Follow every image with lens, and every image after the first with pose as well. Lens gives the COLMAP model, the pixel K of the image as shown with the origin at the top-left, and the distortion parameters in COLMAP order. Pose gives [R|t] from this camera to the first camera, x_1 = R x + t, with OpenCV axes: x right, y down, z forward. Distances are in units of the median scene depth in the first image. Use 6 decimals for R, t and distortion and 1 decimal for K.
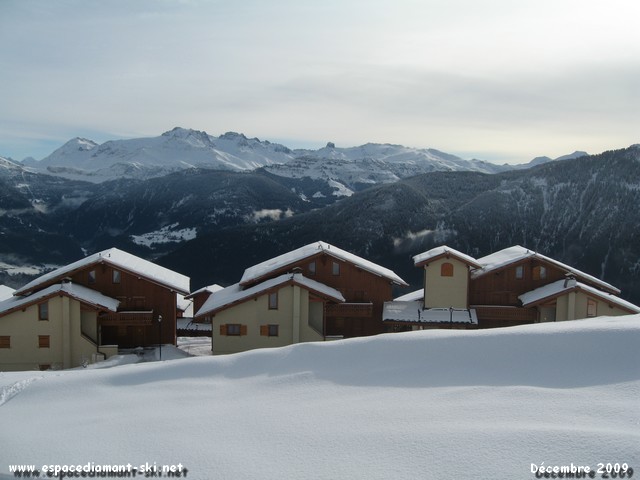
lens RADIAL K [[696.7, 0, 320.0], [0, 696.7, 240.0], [0, 0, 1]] dist [-0.145634, 0.145471]
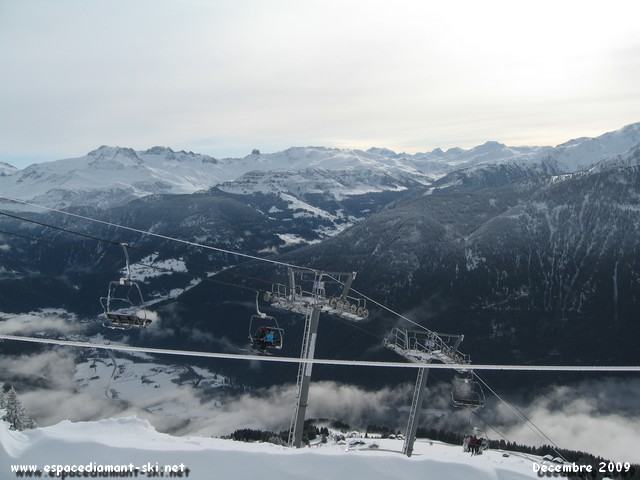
lens RADIAL K [[696.7, 0, 320.0], [0, 696.7, 240.0], [0, 0, 1]] dist [-0.145634, 0.145471]
pose [[0.985169, -0.086549, 0.148160, -0.087887], [0.084637, 0.996227, 0.019173, -0.031972], [-0.149261, -0.006349, 0.988777, -0.034661]]
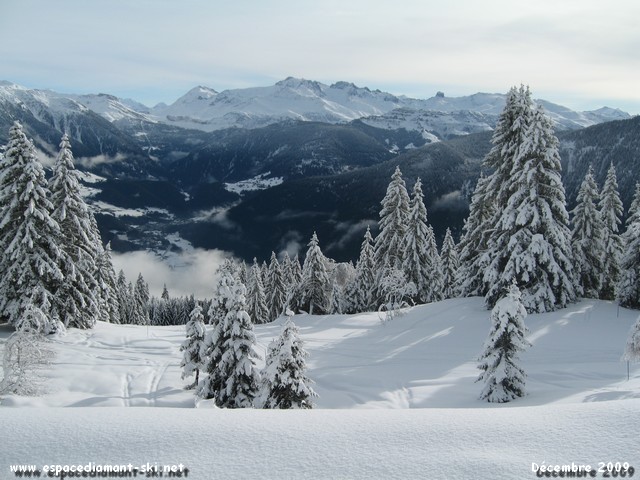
lens RADIAL K [[696.7, 0, 320.0], [0, 696.7, 240.0], [0, 0, 1]] dist [-0.145634, 0.145471]
pose [[0.982577, 0.035747, -0.182386, 0.055570], [-0.021186, 0.996475, 0.081171, -0.006182], [0.184644, -0.075893, 0.979871, -0.046702]]
